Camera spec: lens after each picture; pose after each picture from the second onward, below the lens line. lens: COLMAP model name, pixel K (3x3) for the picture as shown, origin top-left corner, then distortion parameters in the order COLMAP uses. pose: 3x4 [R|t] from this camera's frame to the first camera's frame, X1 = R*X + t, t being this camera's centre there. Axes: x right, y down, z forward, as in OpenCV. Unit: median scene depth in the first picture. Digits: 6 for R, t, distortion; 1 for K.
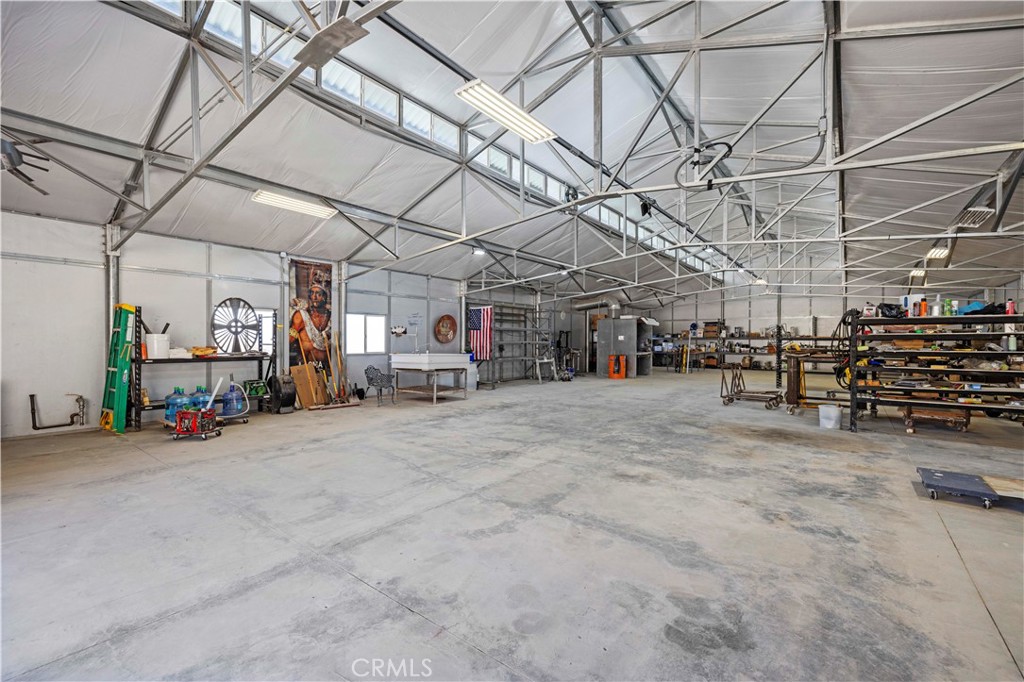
lens RADIAL K [[433.0, 0, 505.1], [0, 433.0, 346.2], [0, 0, 1]] dist [0.002047, -0.000047]
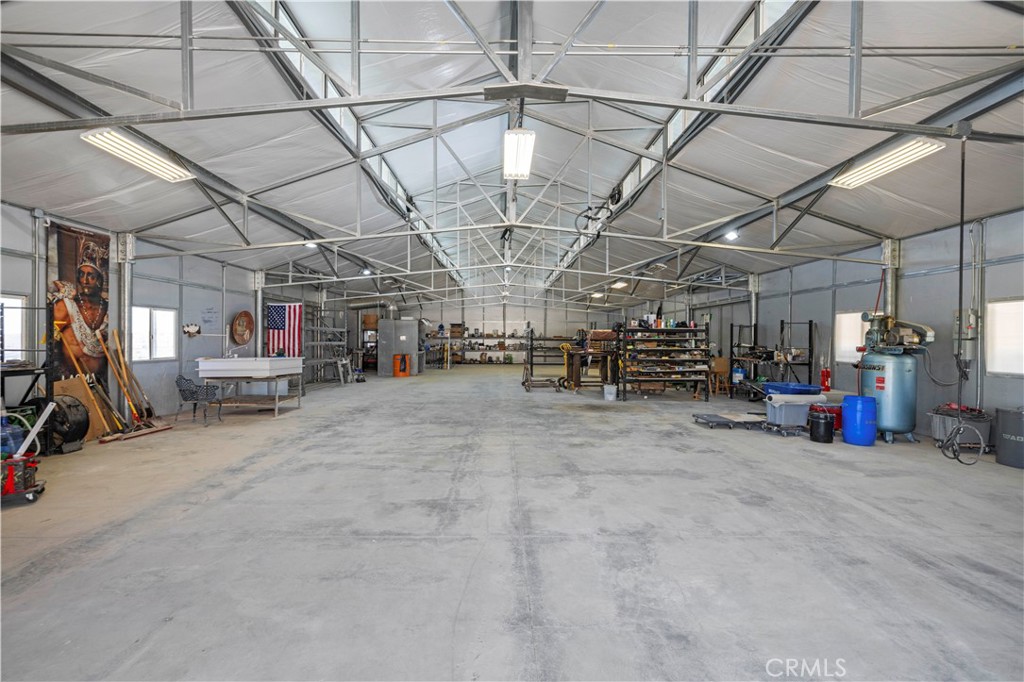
lens RADIAL K [[433.0, 0, 504.9], [0, 433.0, 343.8], [0, 0, 1]] dist [0.002047, -0.000047]
pose [[0.781071, -0.006415, 0.624410, -0.333614], [0.006877, 0.999975, 0.001672, -0.008198], [-0.624405, 0.002988, 0.781095, 0.038444]]
